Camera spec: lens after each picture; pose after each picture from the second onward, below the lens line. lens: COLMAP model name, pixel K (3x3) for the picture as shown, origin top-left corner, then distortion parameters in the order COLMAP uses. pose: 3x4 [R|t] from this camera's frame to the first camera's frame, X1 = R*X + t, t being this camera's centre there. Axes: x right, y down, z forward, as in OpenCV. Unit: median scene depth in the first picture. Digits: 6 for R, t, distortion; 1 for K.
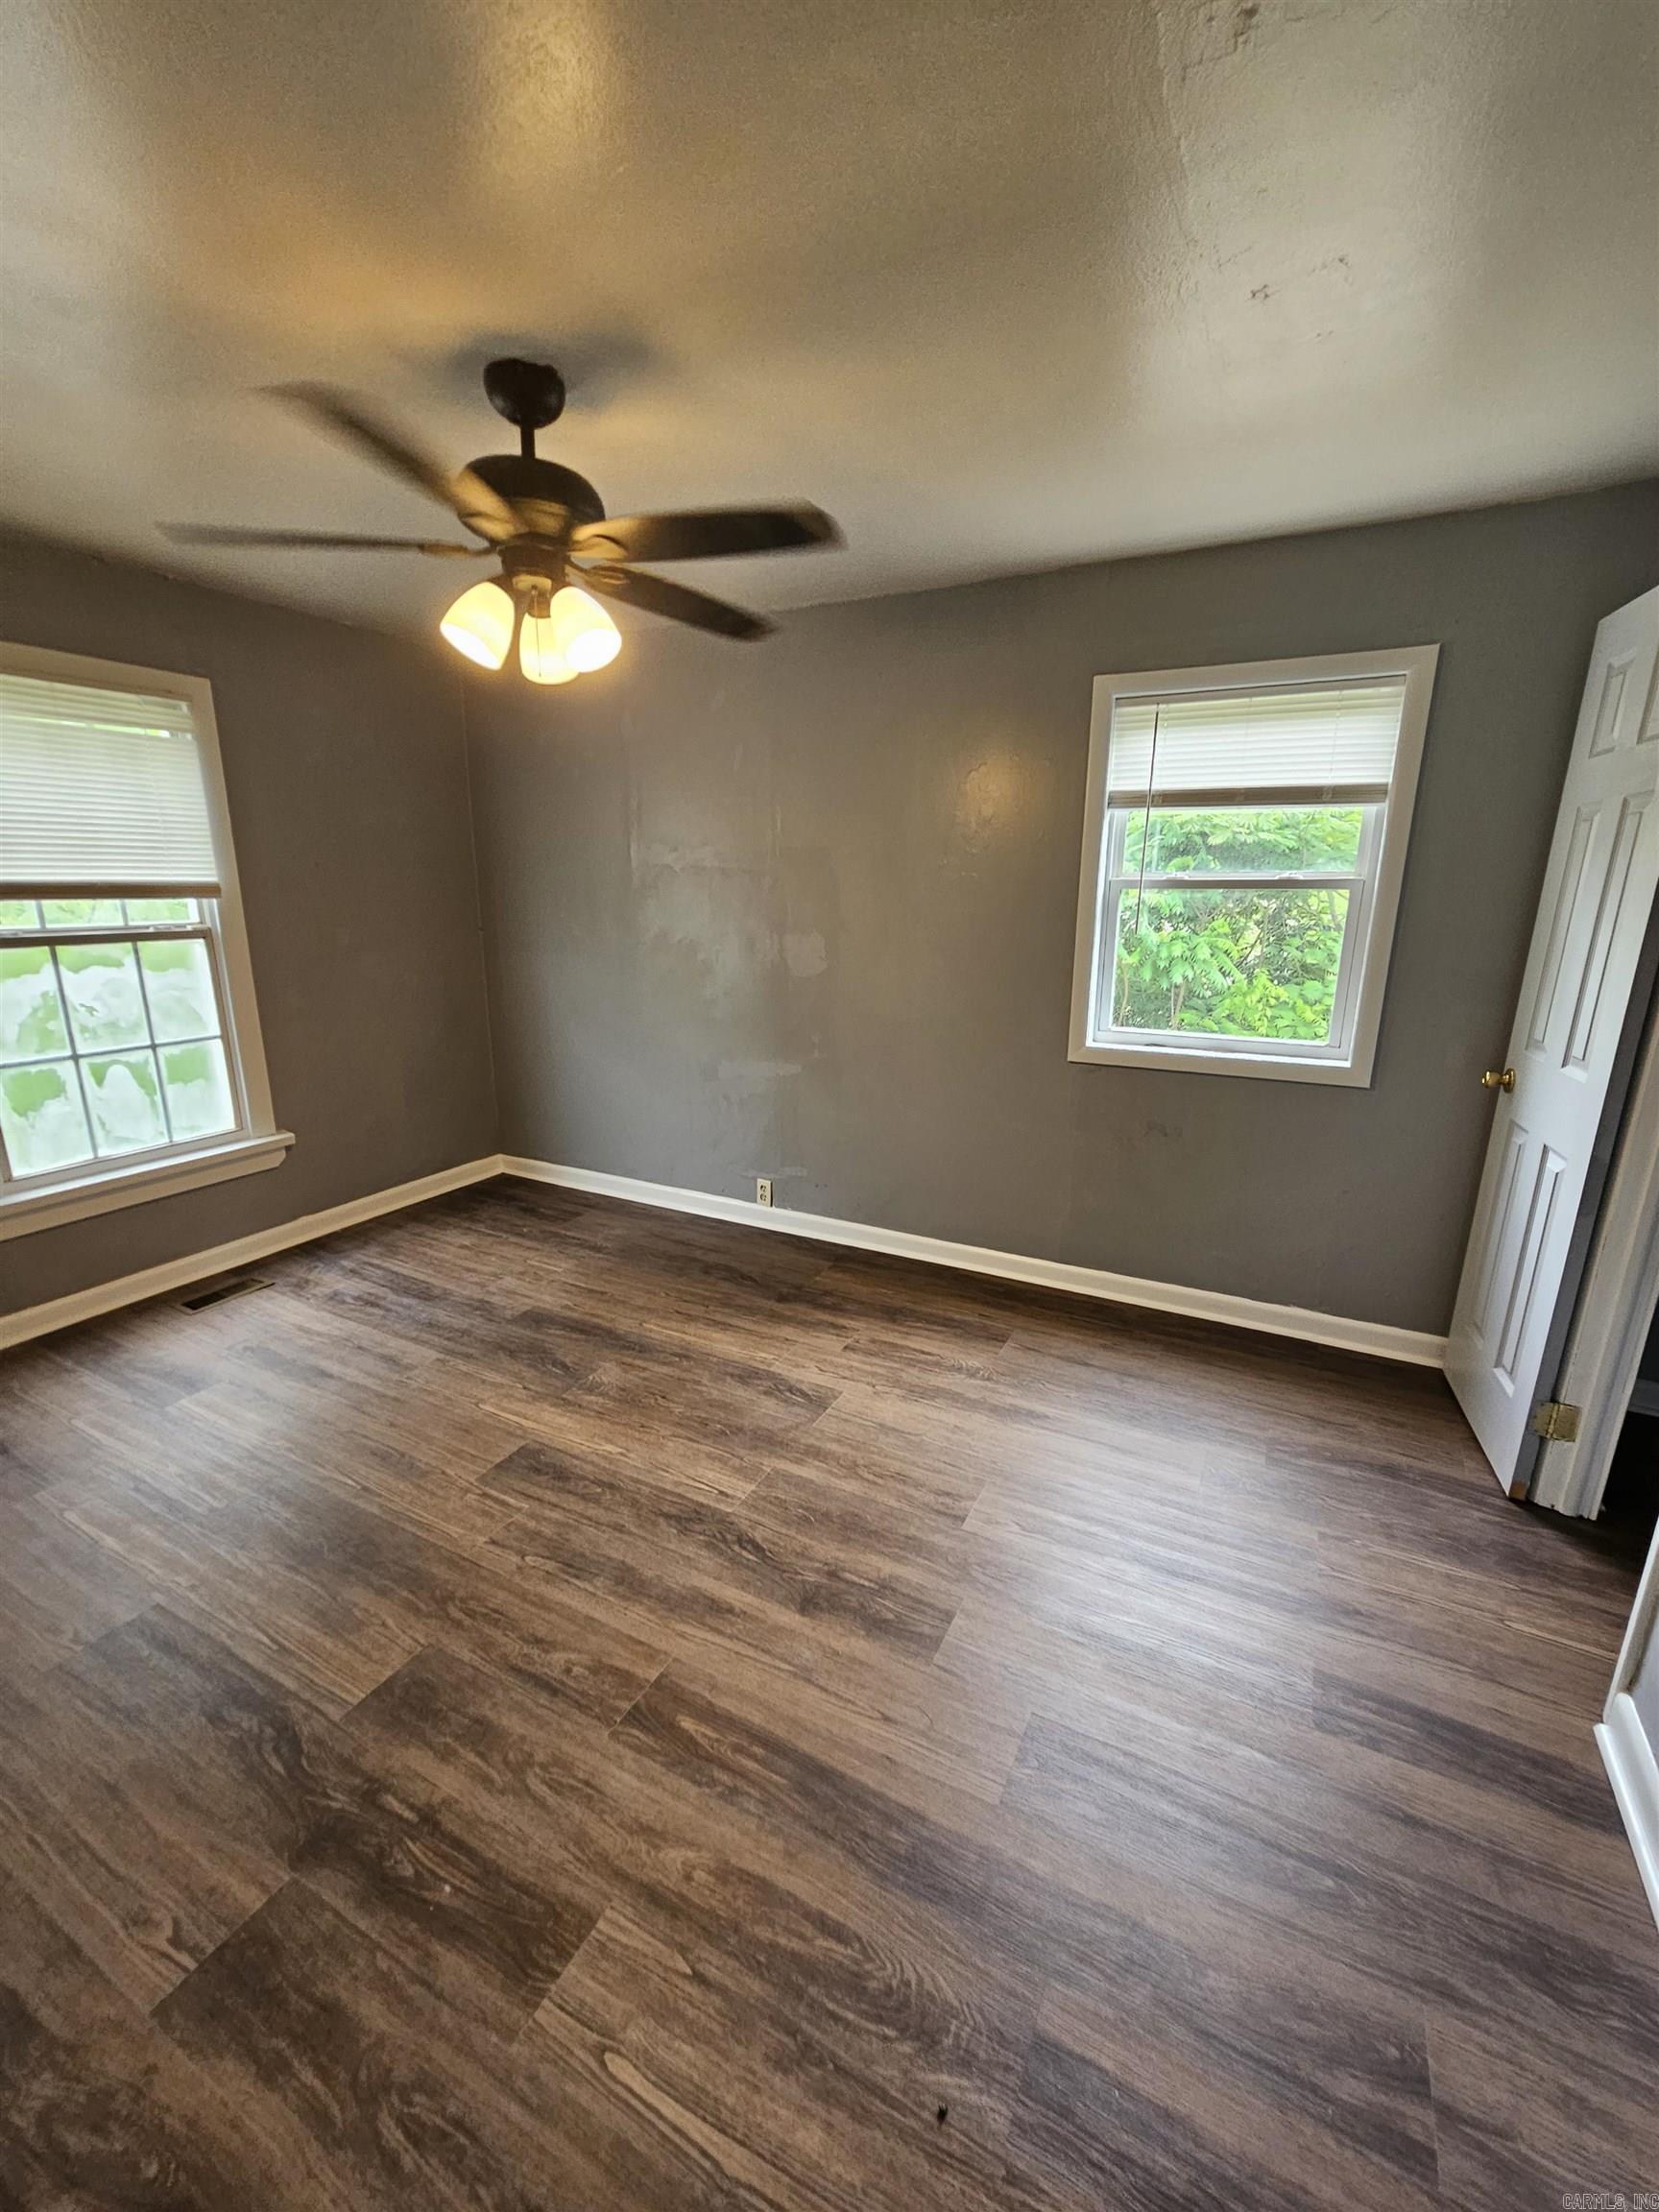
lens RADIAL K [[900.6, 0, 822.2], [0, 900.6, 1114.7], [0, 0, 1]] dist [-0.009515, 0.005215]
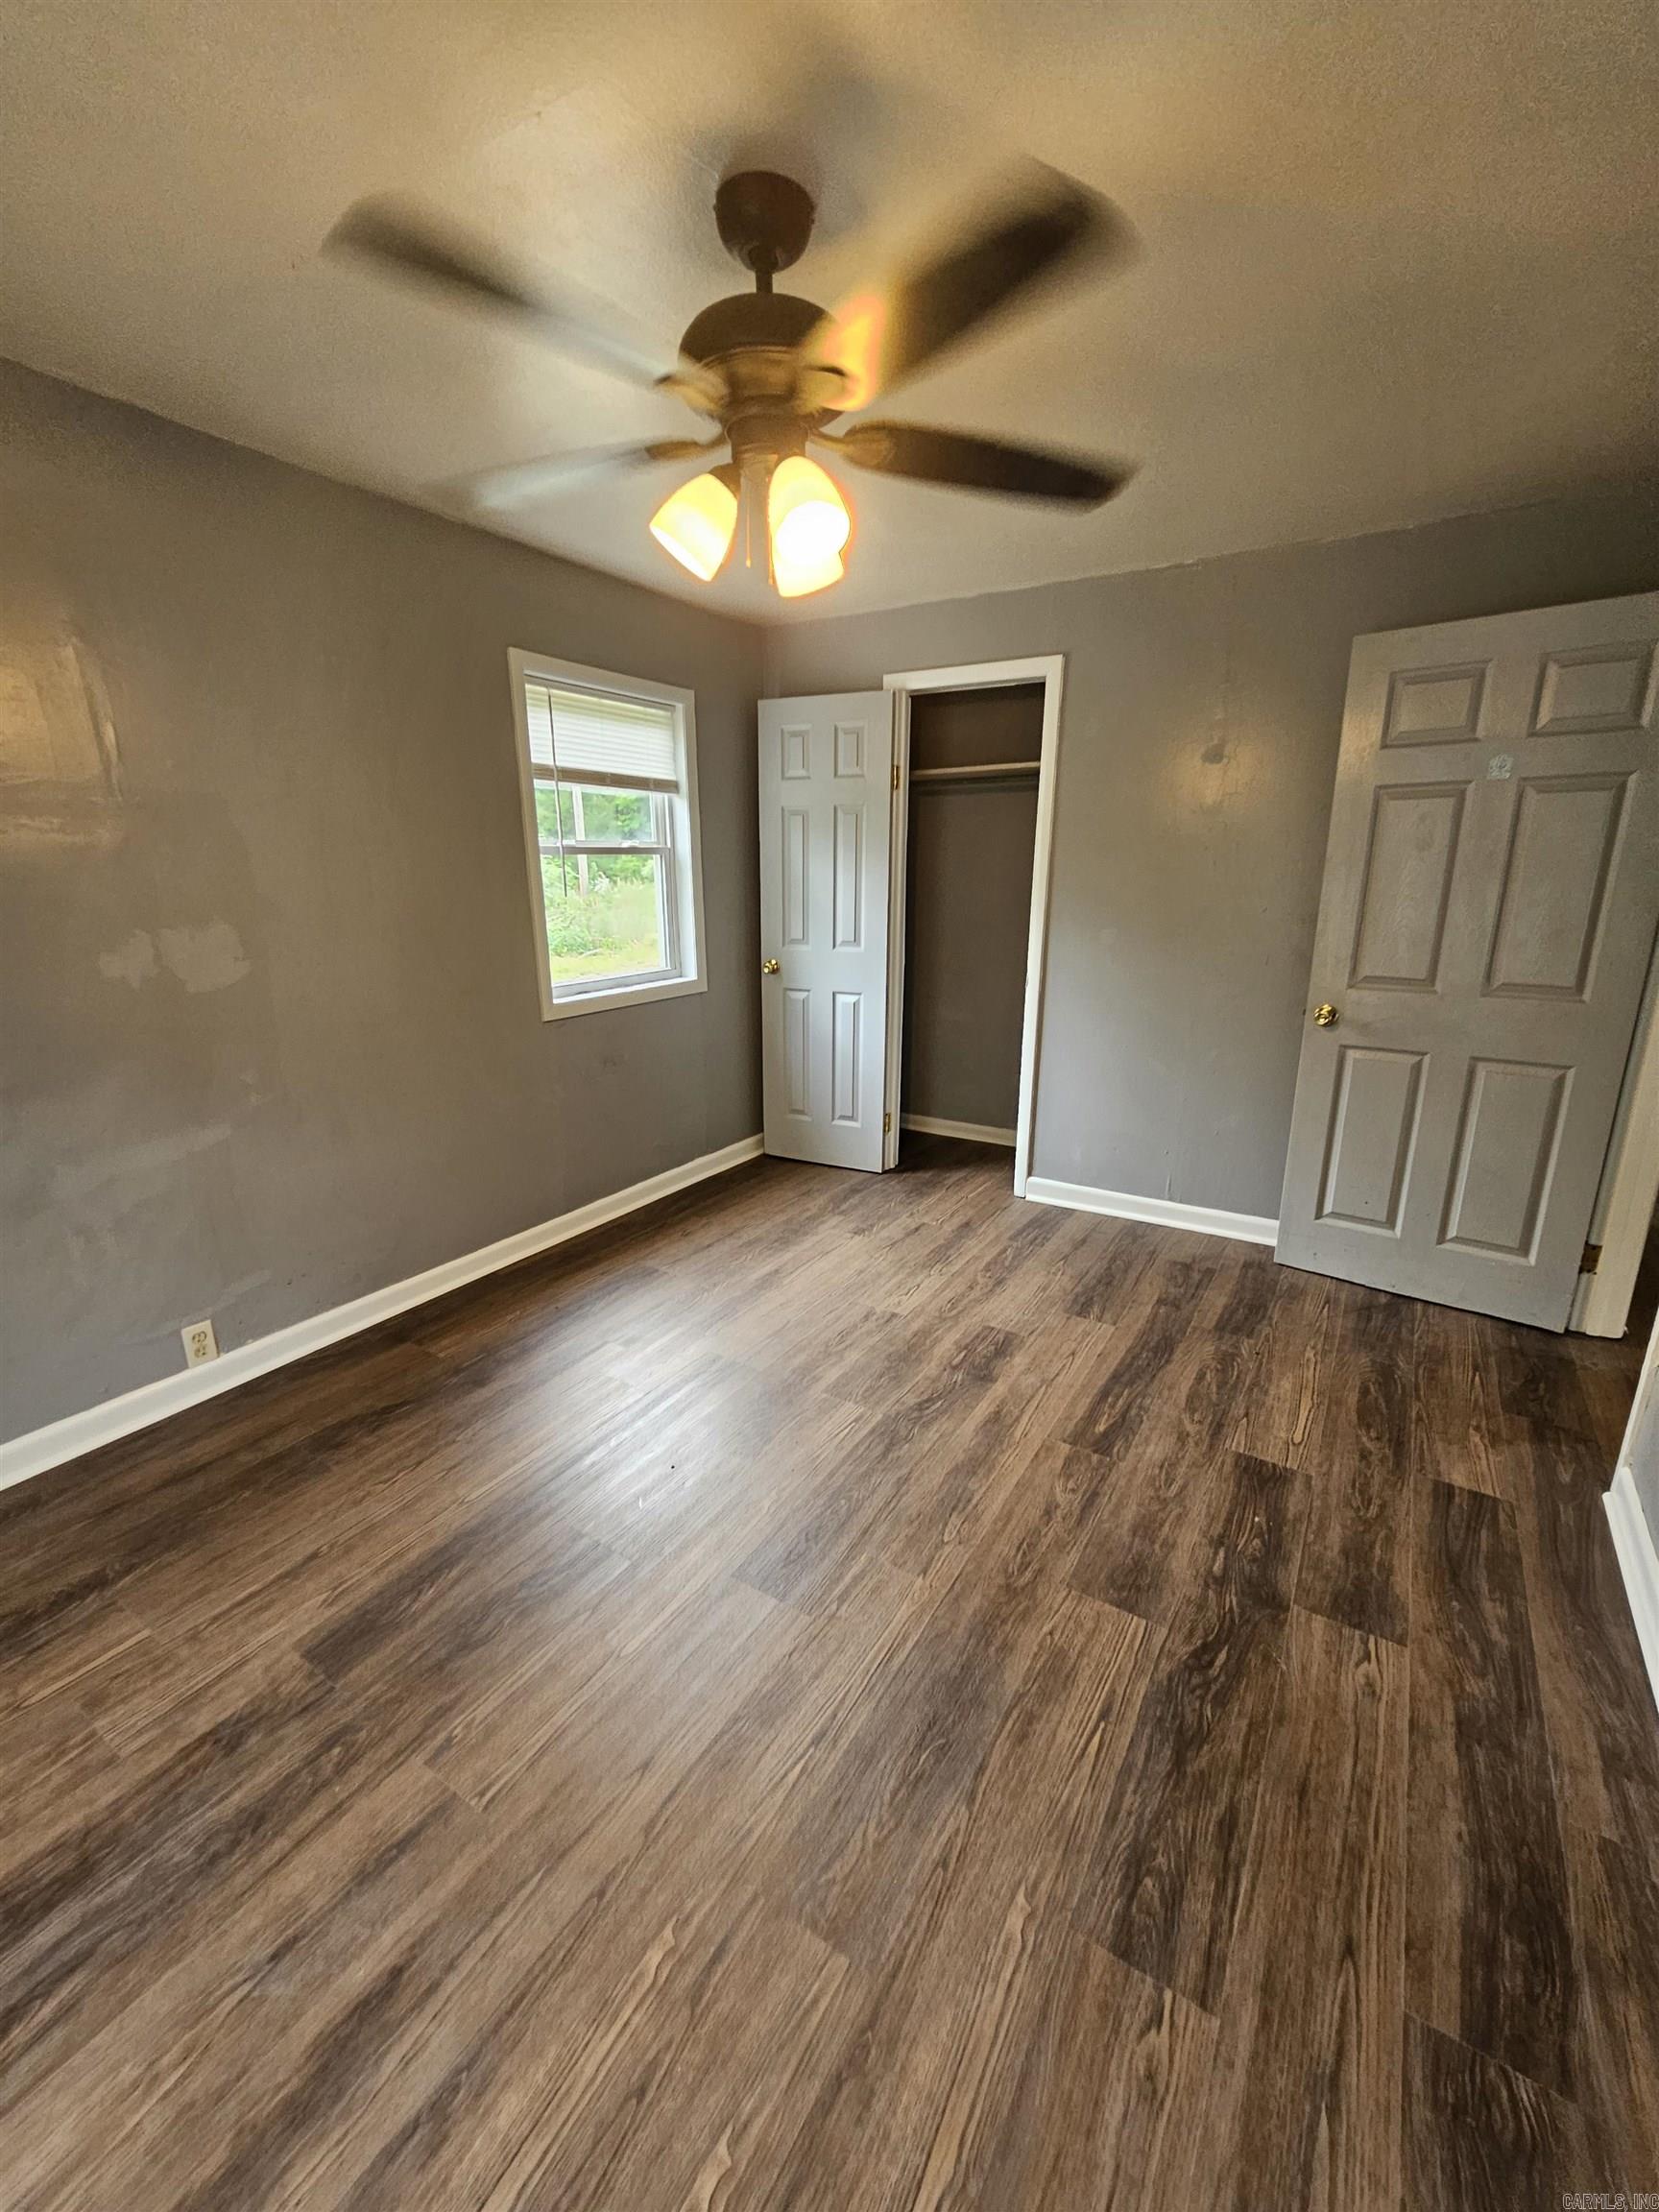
lens RADIAL K [[922.1, 0, 812.7], [0, 922.1, 1112.3], [0, 0, 1]] dist [-0.003578, -0.000157]
pose [[0.075319, -0.266002, 0.961026, -1.286564], [0.250607, 0.937880, 0.239954, -0.237297], [-0.965154, 0.222767, 0.137302, 0.984553]]
